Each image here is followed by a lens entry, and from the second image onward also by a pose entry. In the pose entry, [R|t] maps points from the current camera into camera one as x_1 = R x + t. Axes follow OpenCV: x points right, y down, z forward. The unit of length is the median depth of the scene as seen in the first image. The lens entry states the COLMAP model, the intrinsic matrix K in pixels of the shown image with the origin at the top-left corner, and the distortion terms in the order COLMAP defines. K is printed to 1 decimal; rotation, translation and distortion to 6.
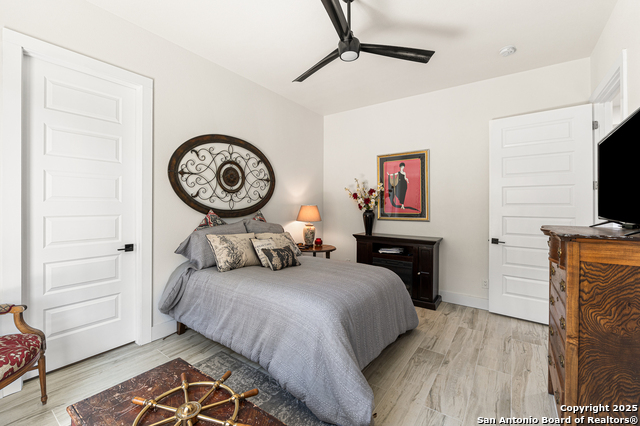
lens RADIAL K [[268.2, 0, 315.8], [0, 268.2, 210.3], [0, 0, 1]] dist [0.002011, -0.001415]
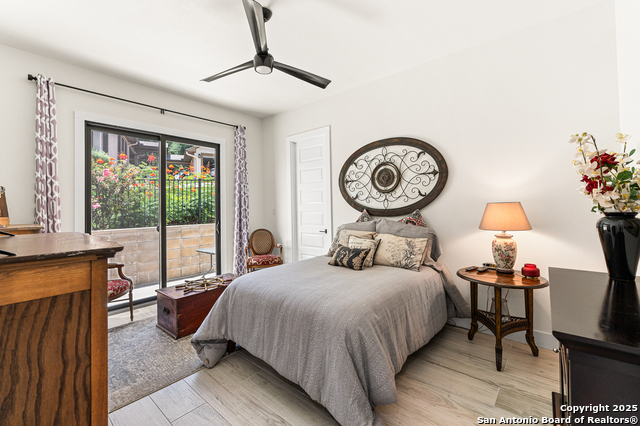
lens RADIAL K [[268.2, 0, 315.9], [0, 268.2, 209.7], [0, 0, 1]] dist [0.002011, -0.001415]
pose [[-0.078103, 0.012054, -0.996872, 0.772547], [-0.002532, 0.999921, 0.012289, -0.012144], [0.996942, 0.003484, -0.078066, 0.835509]]
